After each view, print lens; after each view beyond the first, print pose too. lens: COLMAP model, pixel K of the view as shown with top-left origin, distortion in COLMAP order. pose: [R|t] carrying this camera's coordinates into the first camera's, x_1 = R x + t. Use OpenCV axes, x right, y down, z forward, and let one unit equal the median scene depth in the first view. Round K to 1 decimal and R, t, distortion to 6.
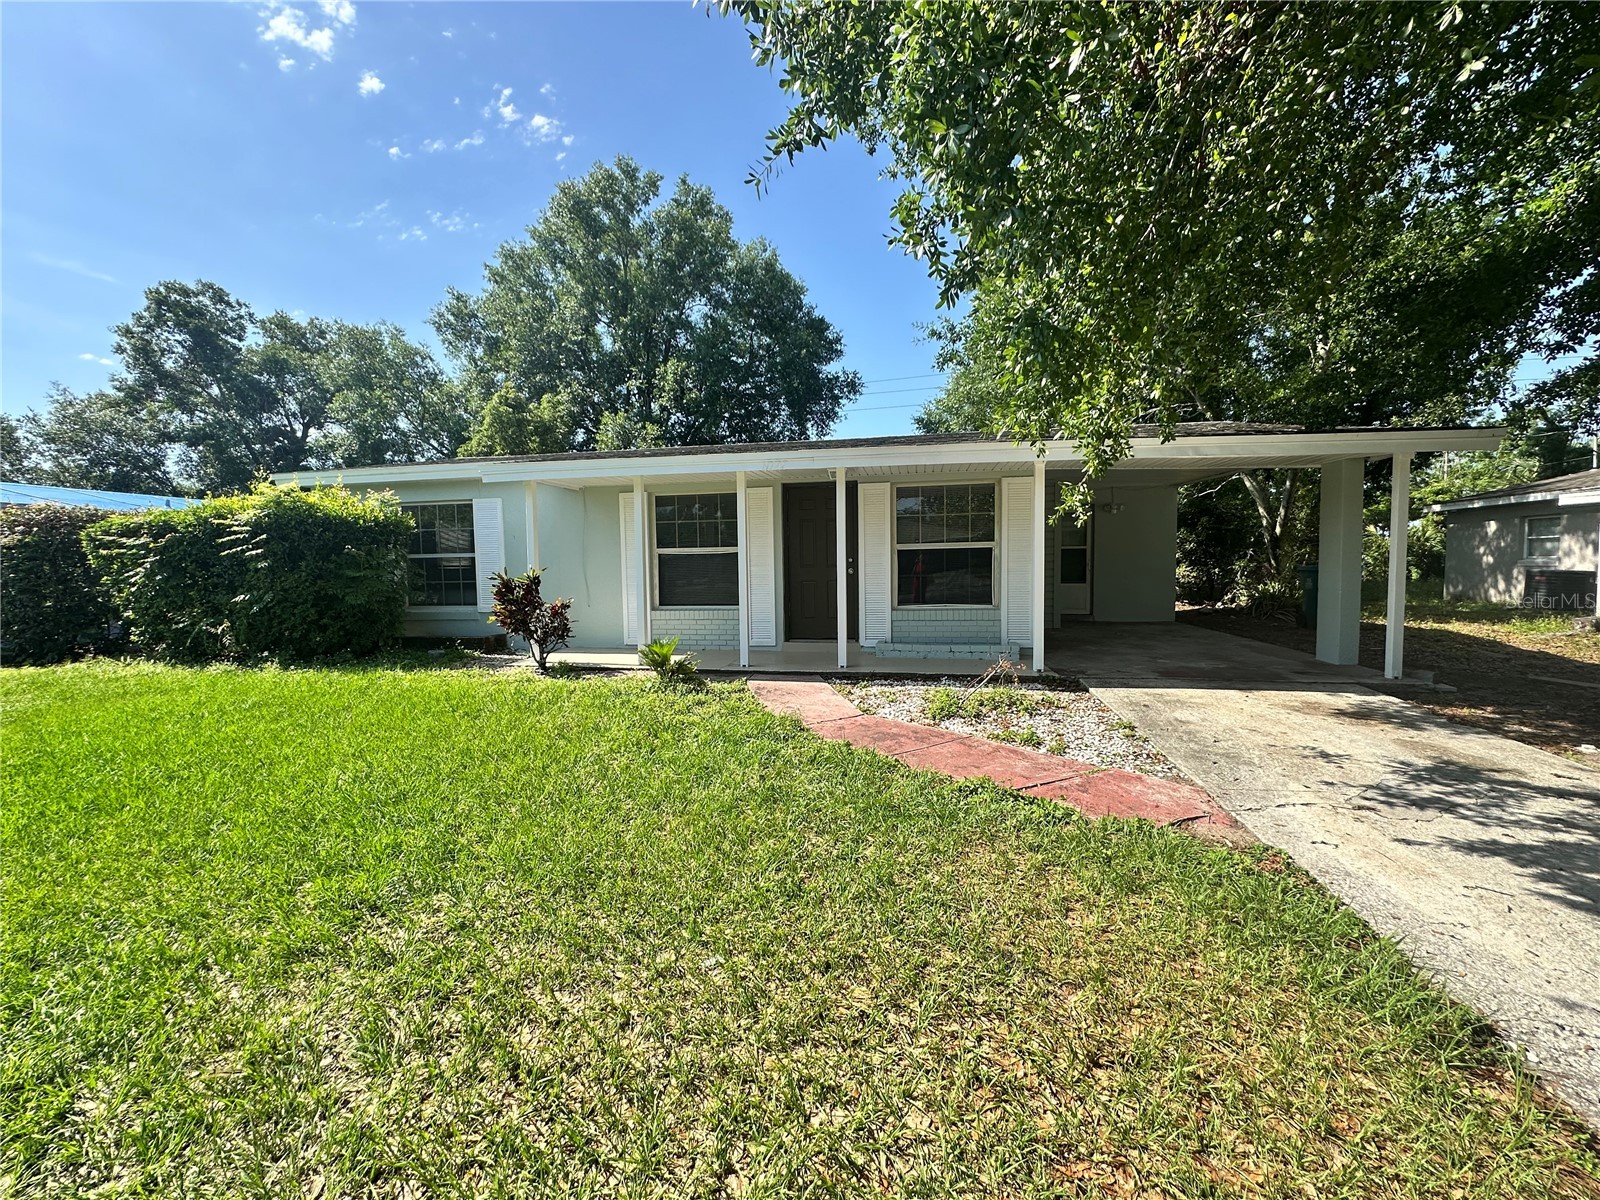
lens RADIAL K [[634.0, 0, 795.7], [0, 634.0, 597.8], [0, 0, 1]] dist [-0.002901, -0.000553]
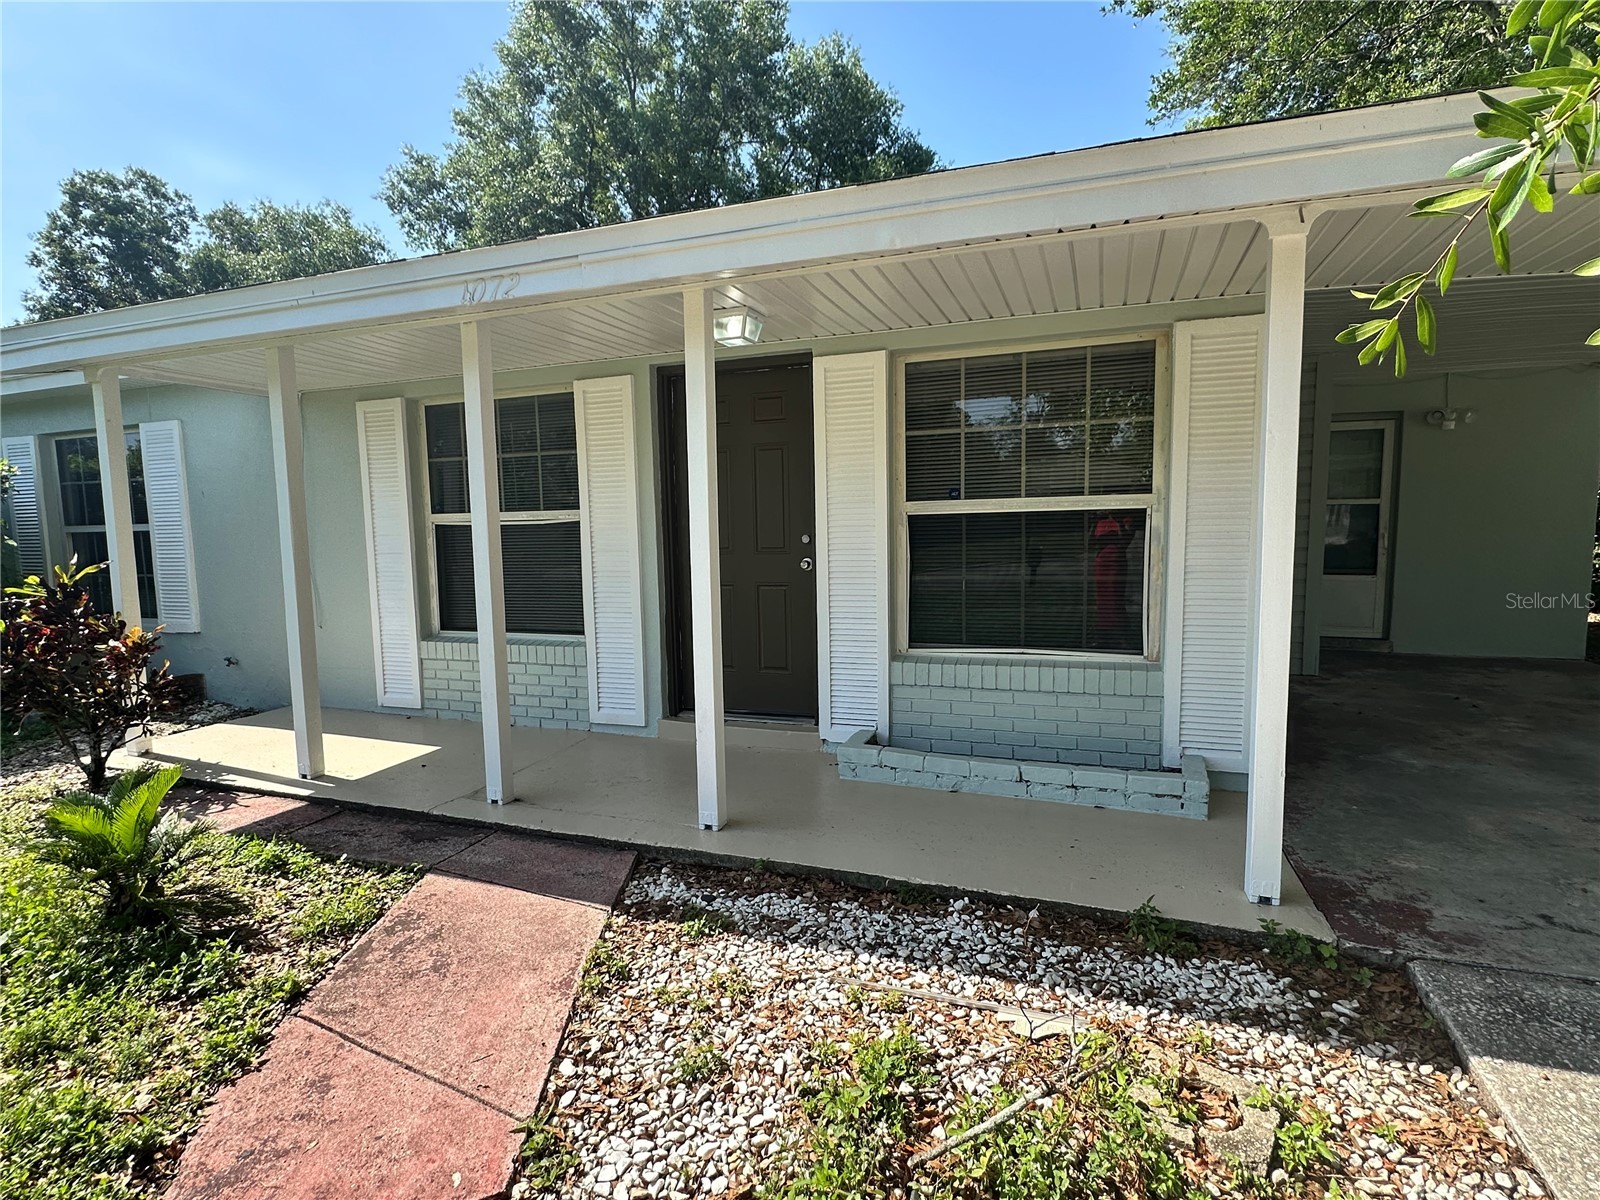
lens RADIAL K [[806.5, 0, 804.9], [0, 806.5, 601.0], [0, 0, 1]] dist [-0.002862, -0.001191]
pose [[0.987432, 0.010735, -0.157679, 0.053997], [-0.003919, 0.999047, 0.043476, -0.012752], [0.157996, -0.042311, 0.986533, 0.141061]]
